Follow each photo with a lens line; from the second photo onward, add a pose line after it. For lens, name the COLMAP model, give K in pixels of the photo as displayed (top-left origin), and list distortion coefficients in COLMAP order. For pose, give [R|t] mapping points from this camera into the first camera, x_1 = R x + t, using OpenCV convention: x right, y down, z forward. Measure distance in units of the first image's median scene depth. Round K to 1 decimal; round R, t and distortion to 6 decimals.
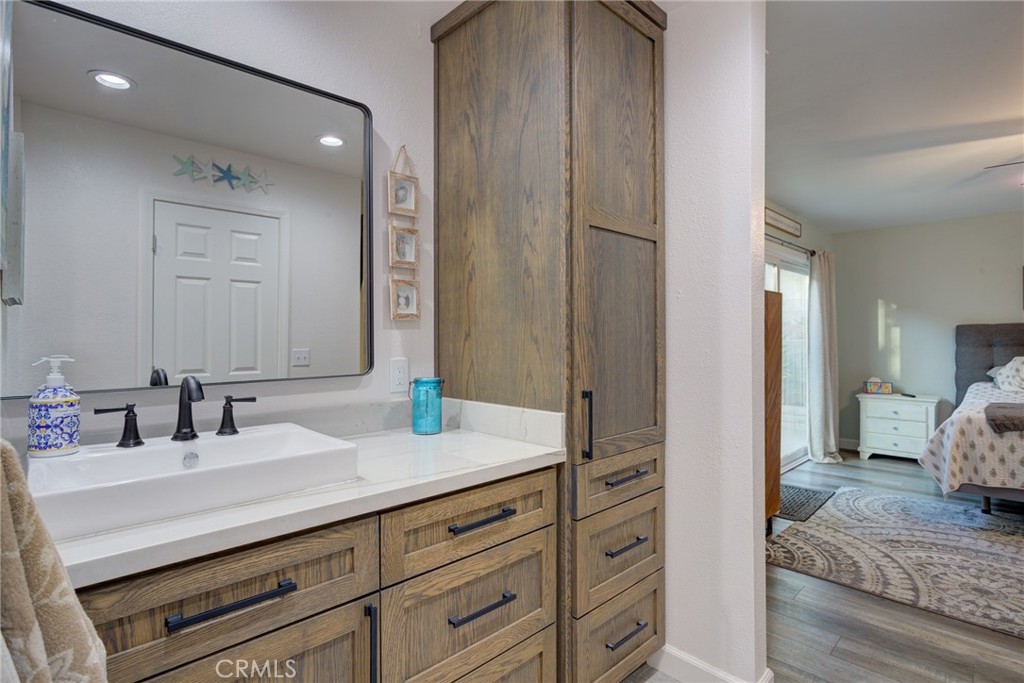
lens RADIAL K [[500.5, 0, 514.8], [0, 500.5, 340.3], [0, 0, 1]] dist [-0.019315, 0.005506]
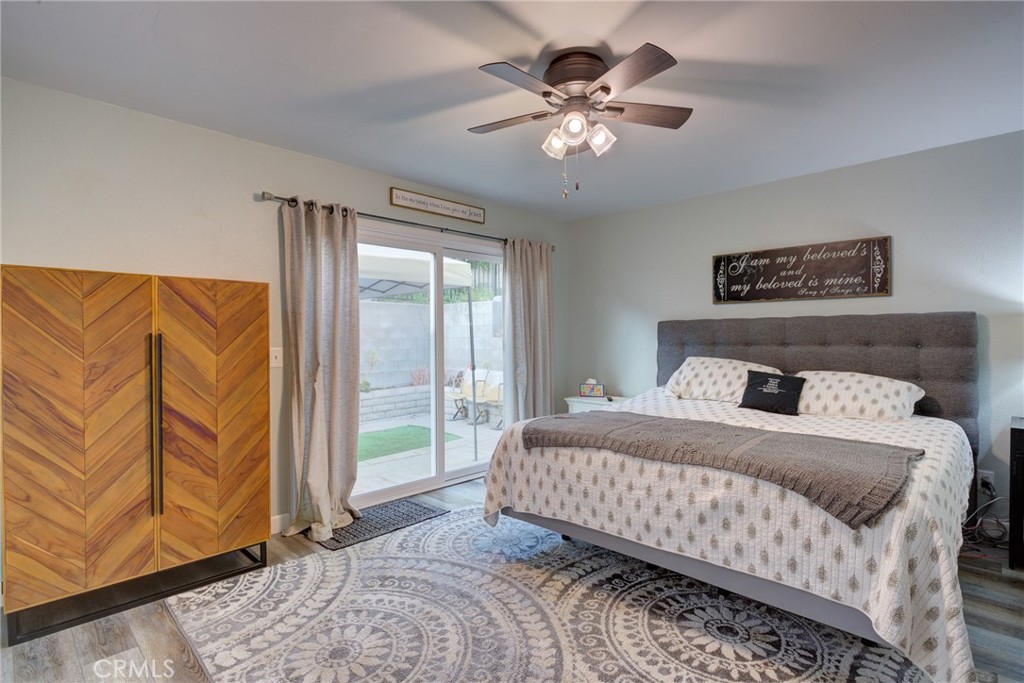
lens RADIAL K [[500.5, 0, 509.3], [0, 500.5, 340.6], [0, 0, 1]] dist [-0.019315, 0.005506]
pose [[0.999114, 0.000793, 0.042089, 0.632196], [-0.001208, 0.999951, 0.009856, -0.004863], [-0.042079, -0.009898, 0.999065, 0.098900]]
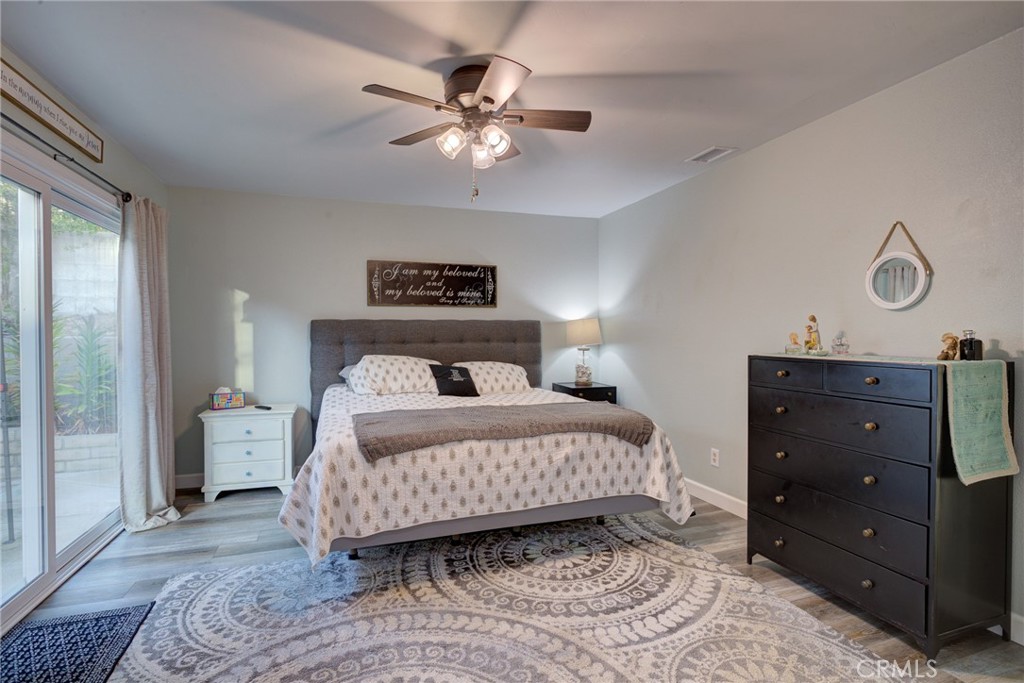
lens RADIAL K [[500.5, 0, 515.6], [0, 500.5, 340.3], [0, 0, 1]] dist [-0.019315, 0.005506]
pose [[0.413503, -0.005698, 0.910485, 0.263154], [-0.001933, 0.999973, 0.007136, -0.002237], [-0.910501, -0.004710, 0.413481, 0.336974]]
